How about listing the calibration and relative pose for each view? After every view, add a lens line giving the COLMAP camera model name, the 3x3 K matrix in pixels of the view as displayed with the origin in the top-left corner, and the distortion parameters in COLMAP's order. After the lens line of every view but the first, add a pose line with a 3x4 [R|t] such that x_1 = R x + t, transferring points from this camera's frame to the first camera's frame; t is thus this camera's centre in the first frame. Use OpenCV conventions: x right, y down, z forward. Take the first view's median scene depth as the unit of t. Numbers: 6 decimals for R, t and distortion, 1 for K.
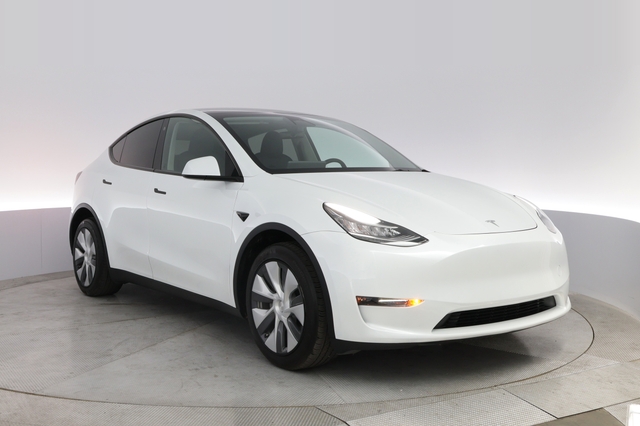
lens RADIAL K [[549.1, 0, 320.0], [0, 549.1, 213.0], [0, 0, 1]] dist [-0.068506, -0.001728]
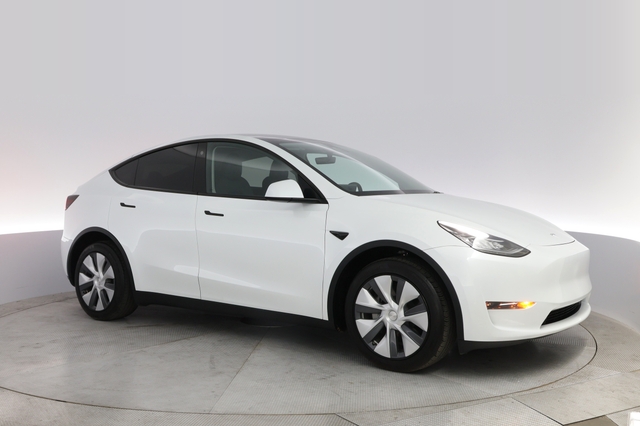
lens RADIAL K [[549.1, 0, 320.0], [0, 549.1, 213.0], [0, 0, 1]] dist [-0.068506, -0.001728]
pose [[0.991351, -0.008576, 0.130959, -0.302410], [0.014080, 0.999053, -0.041161, 0.006498], [-0.130482, 0.042649, 0.990533, -0.066038]]
